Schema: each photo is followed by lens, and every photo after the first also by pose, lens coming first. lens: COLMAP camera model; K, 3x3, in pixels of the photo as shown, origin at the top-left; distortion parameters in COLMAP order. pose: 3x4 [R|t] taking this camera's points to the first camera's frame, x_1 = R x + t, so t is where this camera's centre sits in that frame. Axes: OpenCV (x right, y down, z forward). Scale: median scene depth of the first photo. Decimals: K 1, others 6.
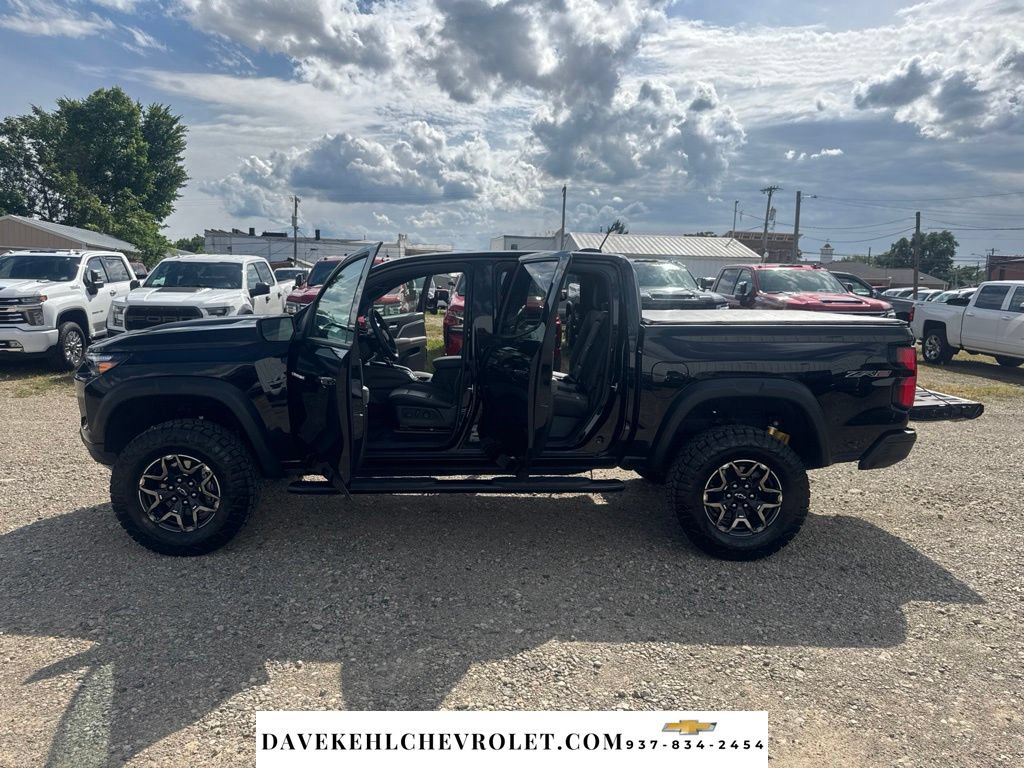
lens RADIAL K [[759.0, 0, 491.0], [0, 759.0, 380.6], [0, 0, 1]] dist [0.001431, -0.004740]
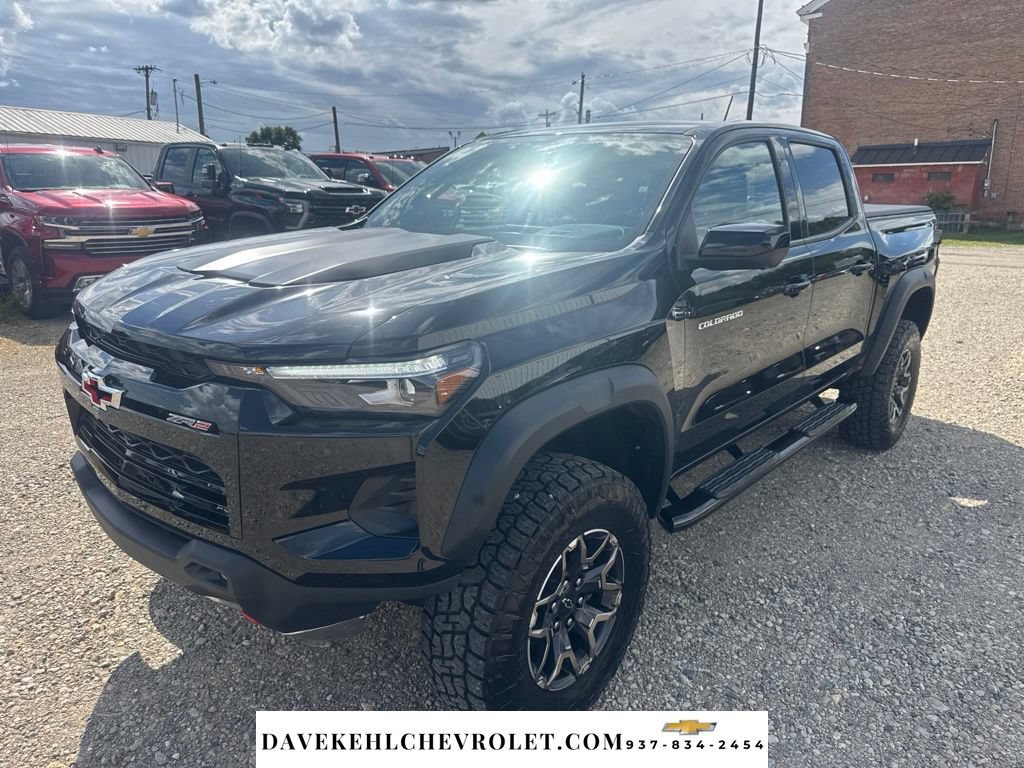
lens RADIAL K [[743.3, 0, 512.0], [0, 743.3, 384.0], [0, 0, 1]] dist [-0.005403, -0.002558]
pose [[0.665420, -0.196929, 0.720024, -0.697891], [0.090156, 0.978715, 0.184363, -0.077985], [-0.741005, -0.057765, 0.669011, 0.667504]]
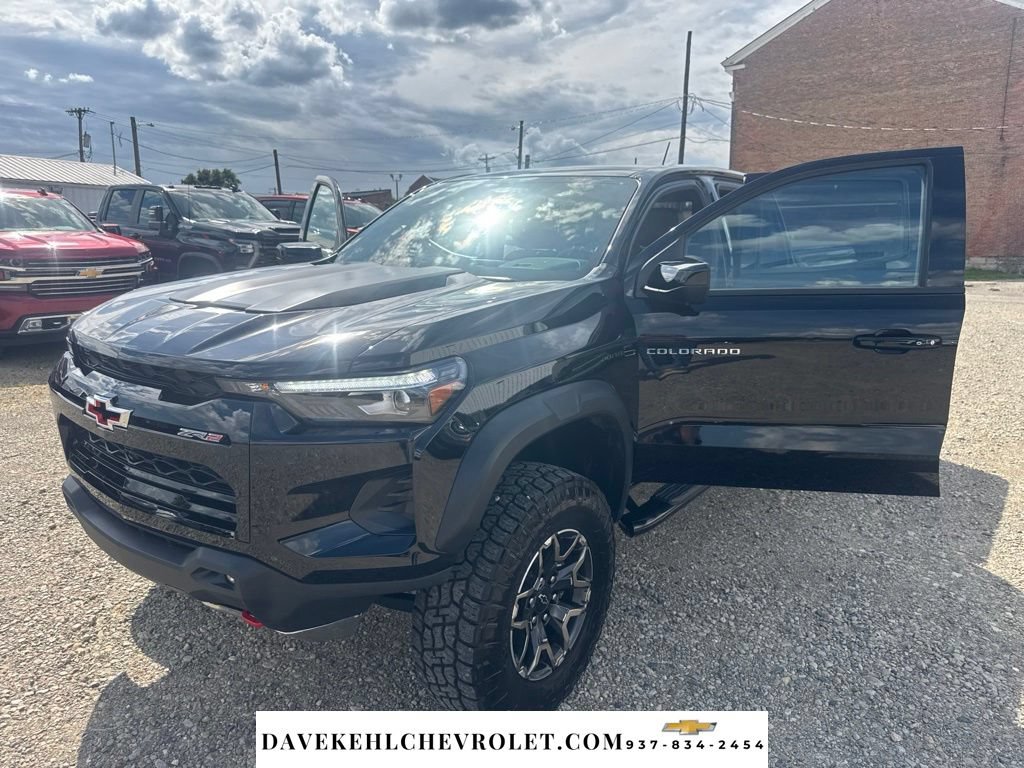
lens RADIAL K [[741.4, 0, 514.6], [0, 741.4, 383.6], [0, 0, 1]] dist [-0.000368, -0.006849]
pose [[0.602667, -0.171813, 0.779277, -0.746003], [0.099983, 0.985109, 0.139871, -0.072877], [-0.791704, -0.006381, 0.610871, 0.652633]]
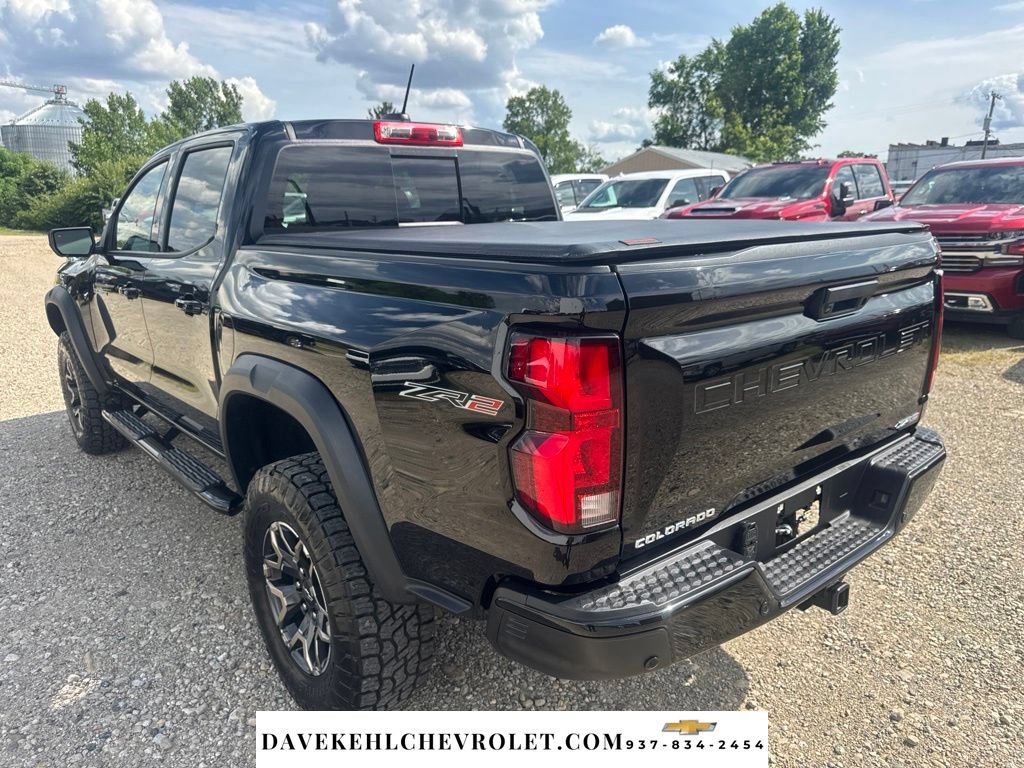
lens RADIAL K [[732.5, 0, 515.4], [0, 732.5, 389.2], [0, 0, 1]] dist [-0.008877, -0.004027]
pose [[0.617643, 0.162501, -0.769488, 0.690254], [-0.071590, 0.985975, 0.150756, -0.060123], [0.783194, -0.038026, 0.620614, 0.782683]]
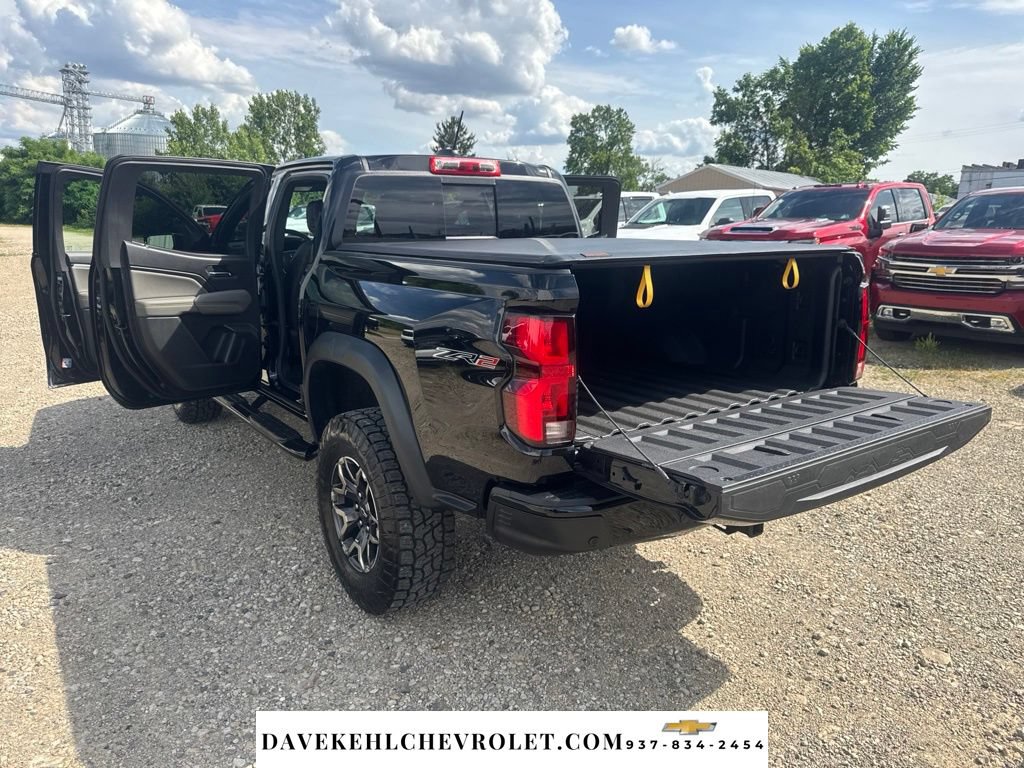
lens RADIAL K [[741.4, 0, 514.6], [0, 741.4, 383.6], [0, 0, 1]] dist [-0.000368, -0.006849]
pose [[0.548288, 0.165700, -0.819710, 0.865723], [-0.100872, 0.986122, 0.131867, -0.054364], [0.830184, 0.010385, 0.557393, 0.706628]]
